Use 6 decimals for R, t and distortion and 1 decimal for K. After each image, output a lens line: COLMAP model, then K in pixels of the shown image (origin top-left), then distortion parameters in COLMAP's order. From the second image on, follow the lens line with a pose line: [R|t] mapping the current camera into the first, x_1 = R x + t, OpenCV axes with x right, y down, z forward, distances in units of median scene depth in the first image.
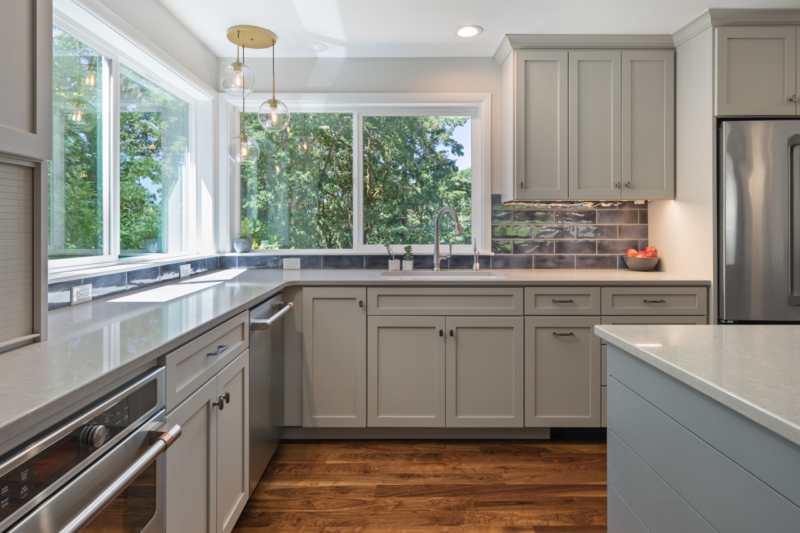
lens RADIAL K [[453.1, 0, 386.6], [0, 453.1, 227.1], [0, 0, 1]] dist [0.003505, -0.001282]
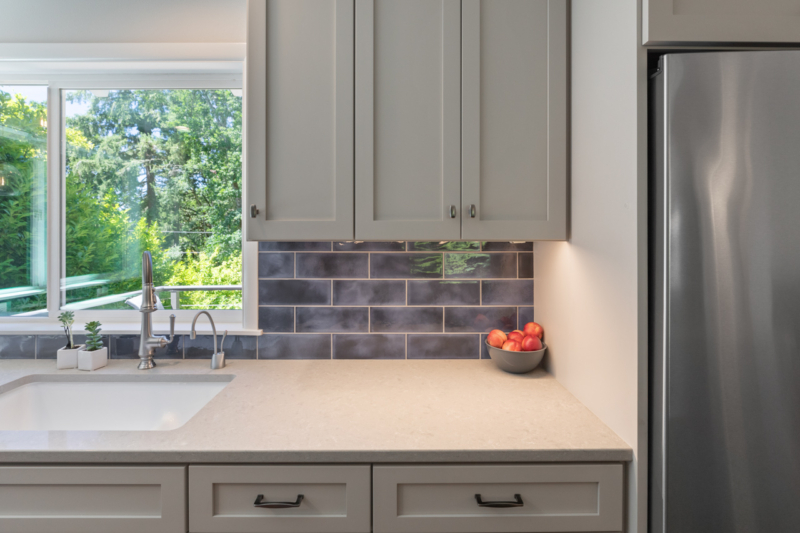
lens RADIAL K [[379.8, 0, 397.2], [0, 379.8, 236.2], [0, 0, 1]] dist [0.000973, 0.000445]
pose [[0.999969, -0.002994, 0.007218, 0.459847], [0.002928, 0.999954, 0.009158, -0.072571], [-0.007245, -0.009137, 0.999932, 0.606837]]
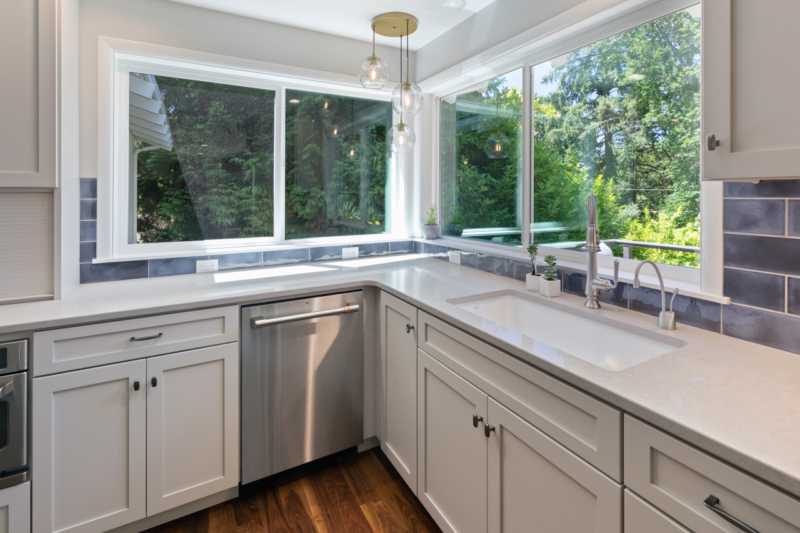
lens RADIAL K [[387.2, 0, 401.5], [0, 387.2, 191.3], [0, 0, 1]] dist [0.012264, -0.004754]
pose [[0.489545, -0.007961, -0.871942, 0.470602], [0.006497, 0.999964, -0.005482, -0.053310], [0.871954, -0.002981, 0.489579, 0.620545]]
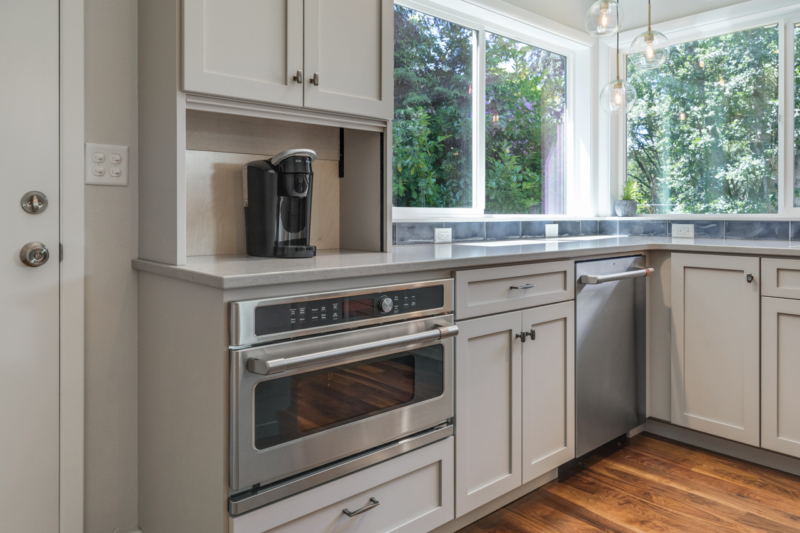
lens RADIAL K [[567.5, 0, 399.8], [0, 567.5, 213.1], [0, 0, 1]] dist [0.019300, -0.004661]
pose [[0.666914, 0.000691, -0.745135, 0.240736], [-0.000756, 1.000000, 0.000250, 0.057598], [0.745135, 0.000396, 0.666914, -0.052450]]
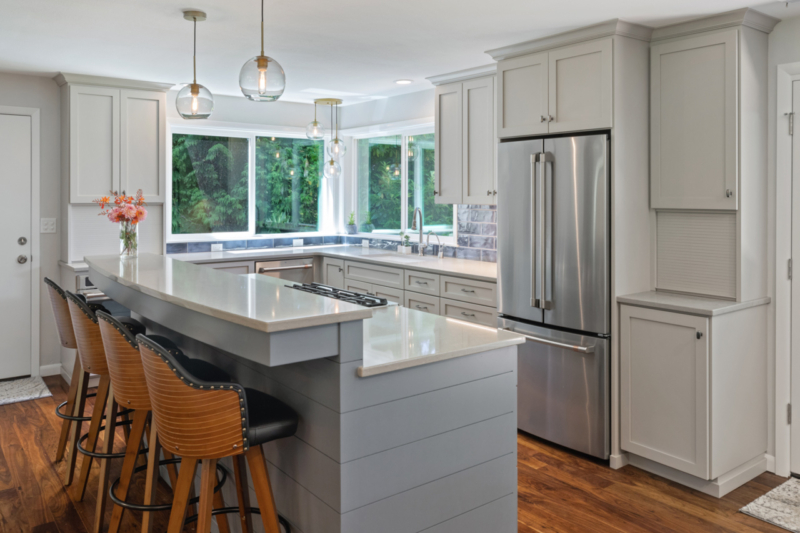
lens RADIAL K [[634.5, 0, 377.3], [0, 634.5, 187.5], [0, 0, 1]] dist [0.010099, -0.011985]
pose [[0.585998, -0.009469, -0.810257, 1.707294], [0.002175, 0.999947, -0.010112, -0.091988], [0.810310, 0.004163, 0.585987, -0.193255]]
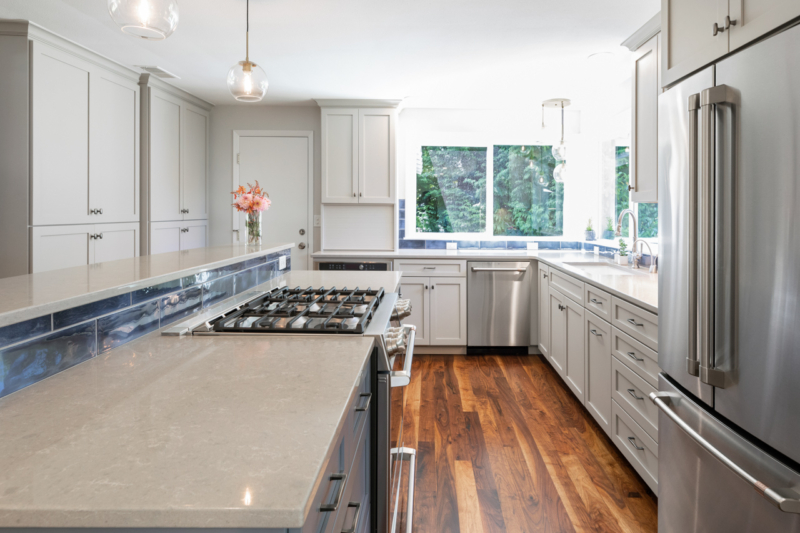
lens RADIAL K [[452.1, 0, 423.9], [0, 452.1, 204.0], [0, 0, 1]] dist [0.002174, -0.004263]
pose [[0.009841, -0.016625, -0.999813, 1.337458], [-0.011127, 0.999798, -0.016734, -0.037872], [0.999890, 0.011290, 0.009654, 0.535556]]
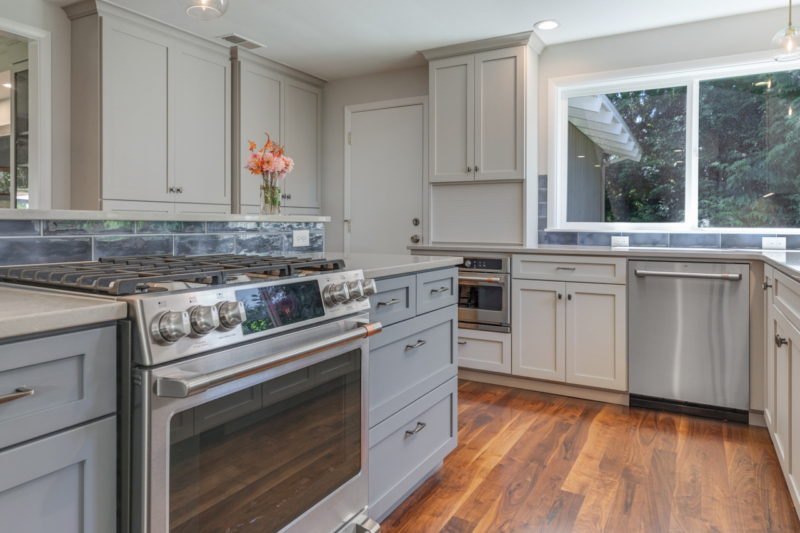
lens RADIAL K [[513.9, 0, 387.4], [0, 513.9, 224.5], [0, 0, 1]] dist [0.019195, -0.008050]
pose [[-0.496653, -0.002333, -0.867946, 1.022422], [-0.004527, 0.999990, -0.000097, 0.055994], [0.867937, 0.003881, -0.496659, 0.805762]]
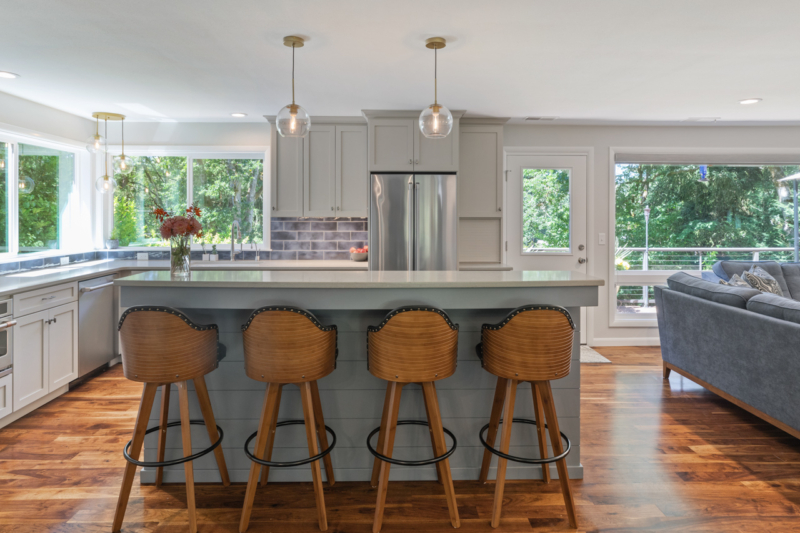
lens RADIAL K [[490.0, 0, 378.5], [0, 490.0, 214.6], [0, 0, 1]] dist [0.003159, 0.004175]
pose [[0.999981, -0.000023, -0.006198, 0.702292], [0.000048, 0.999992, 0.004007, -0.079134], [0.006198, -0.004007, 0.999973, -0.773926]]
